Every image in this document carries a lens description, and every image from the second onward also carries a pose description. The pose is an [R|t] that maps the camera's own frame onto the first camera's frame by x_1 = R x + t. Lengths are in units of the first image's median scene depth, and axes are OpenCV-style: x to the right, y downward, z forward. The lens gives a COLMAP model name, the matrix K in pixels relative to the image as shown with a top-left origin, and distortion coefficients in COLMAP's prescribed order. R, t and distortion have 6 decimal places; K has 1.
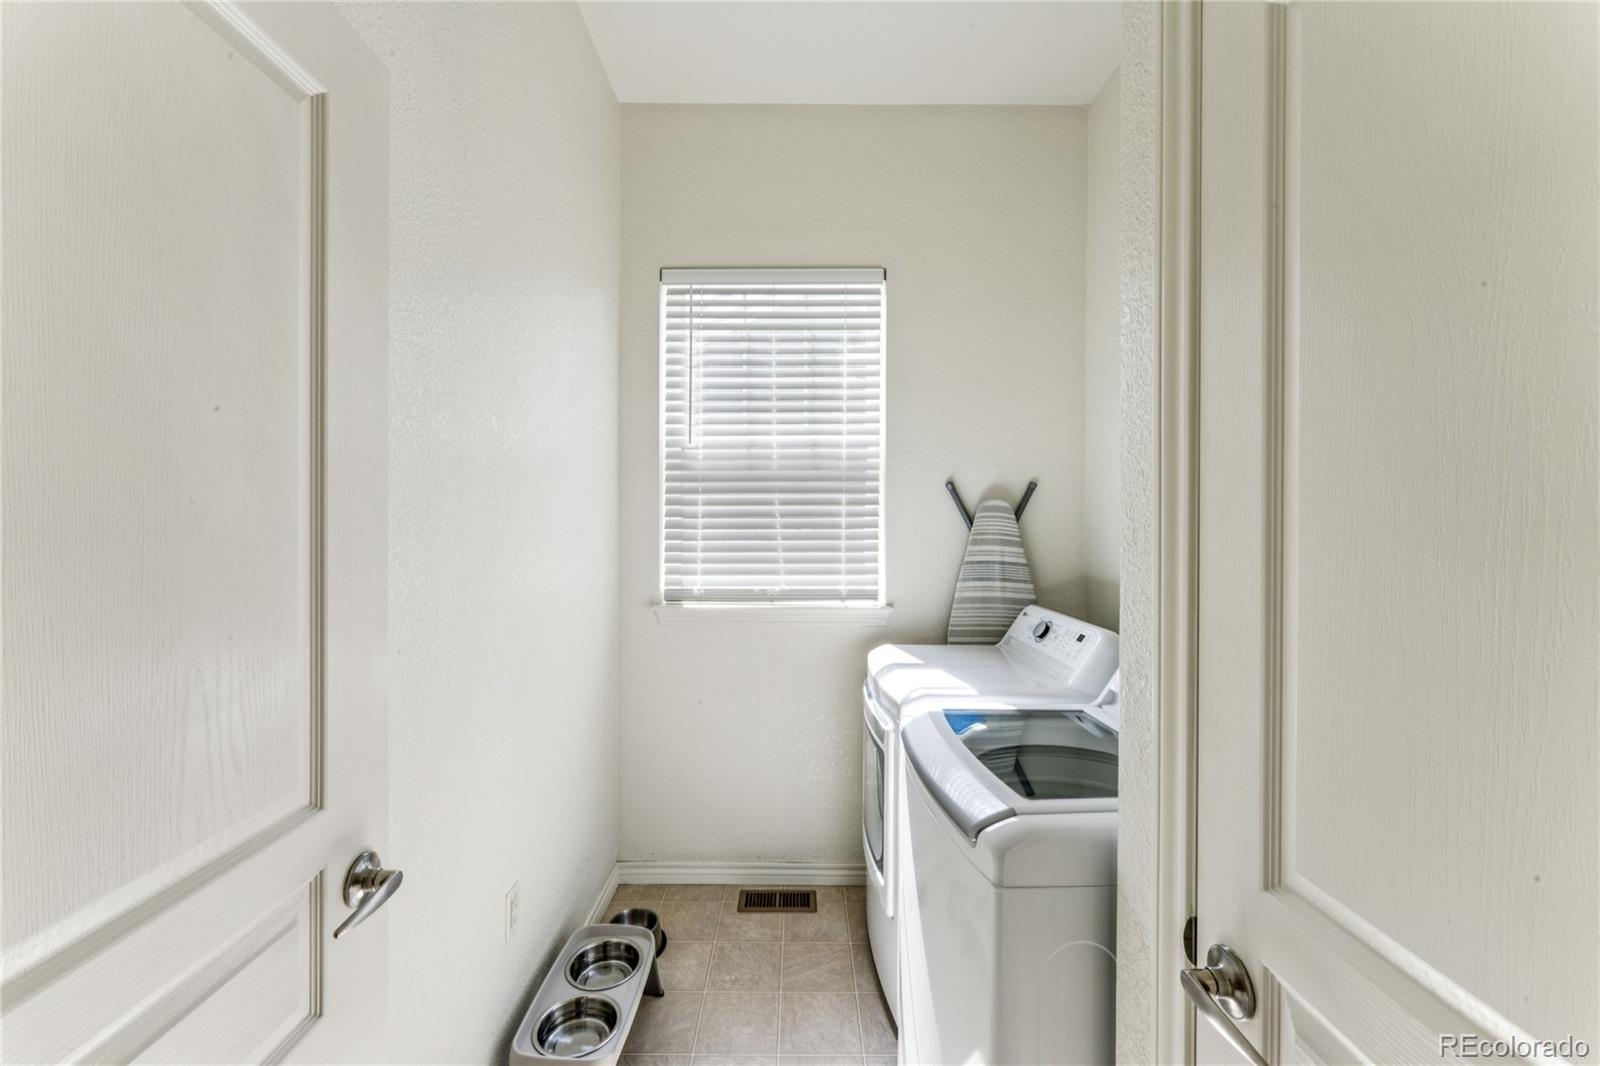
lens RADIAL K [[644.8, 0, 796.1], [0, 644.8, 524.1], [0, 0, 1]] dist [-0.000660, 0.000103]
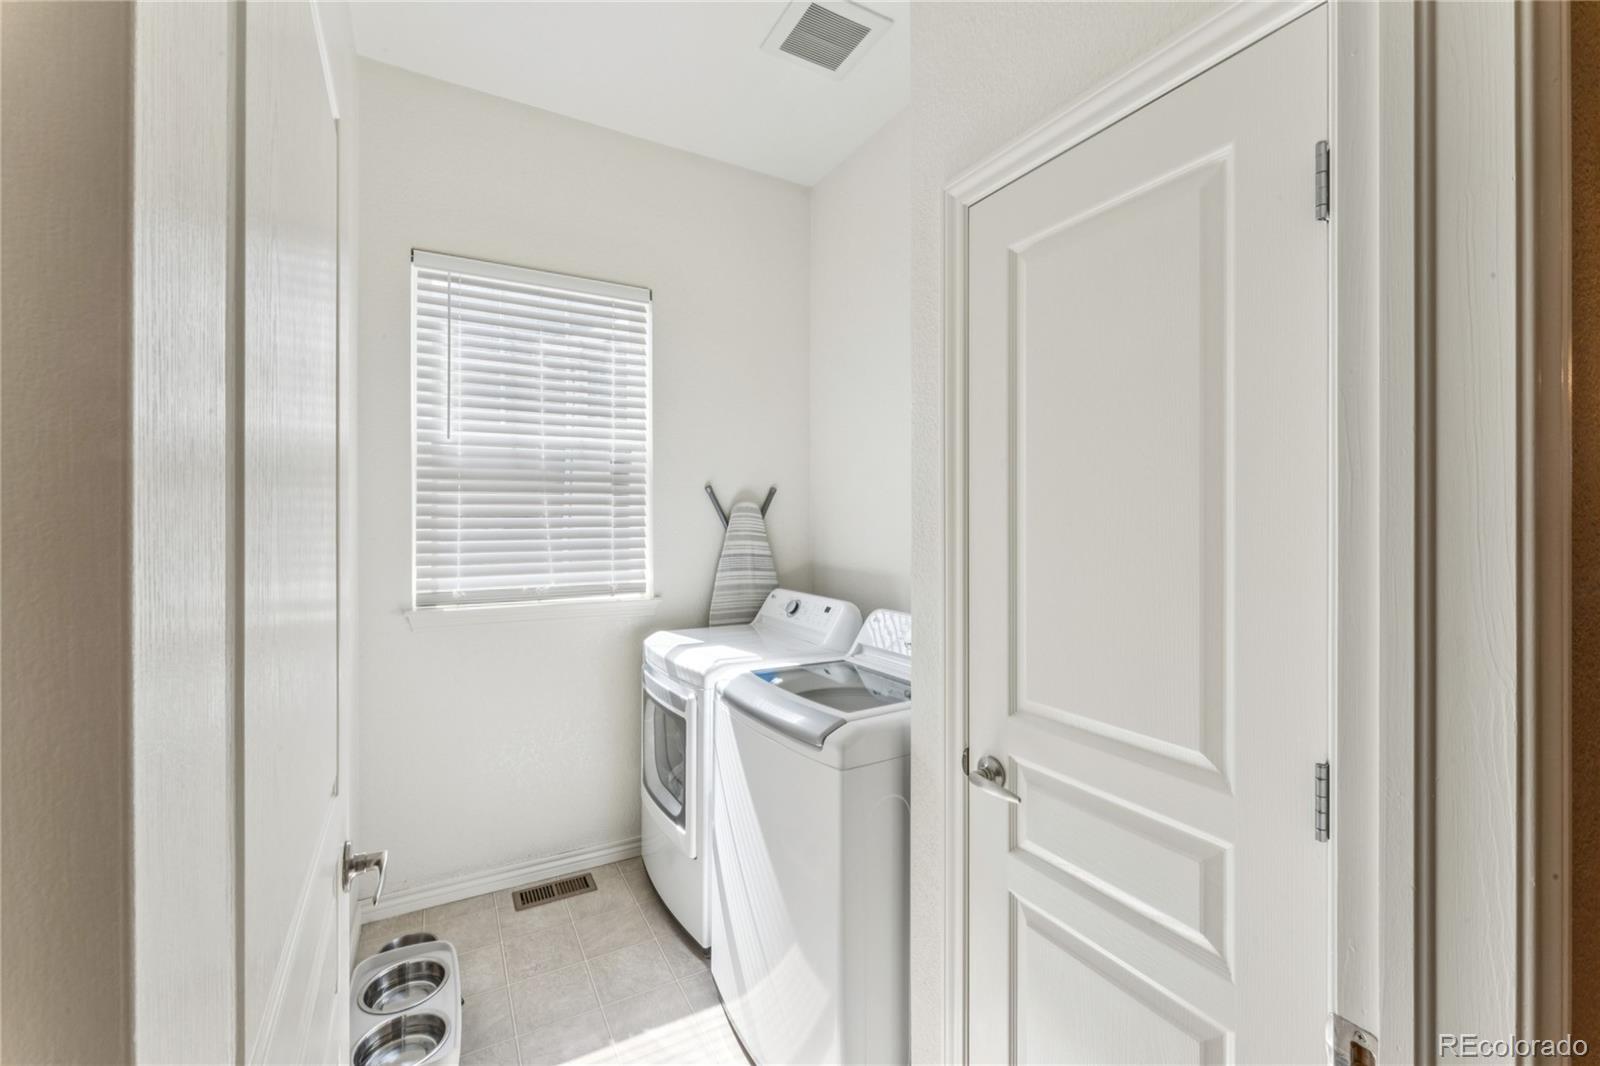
lens RADIAL K [[654.6, 0, 800.2], [0, 654.6, 518.4], [0, 0, 1]] dist [0.000456, 0.000222]
pose [[0.872735, 0.000059, 0.488193, -0.186375], [0.002344, 0.999988, -0.004311, -0.001997], [-0.488188, 0.004907, 0.872725, -0.095973]]
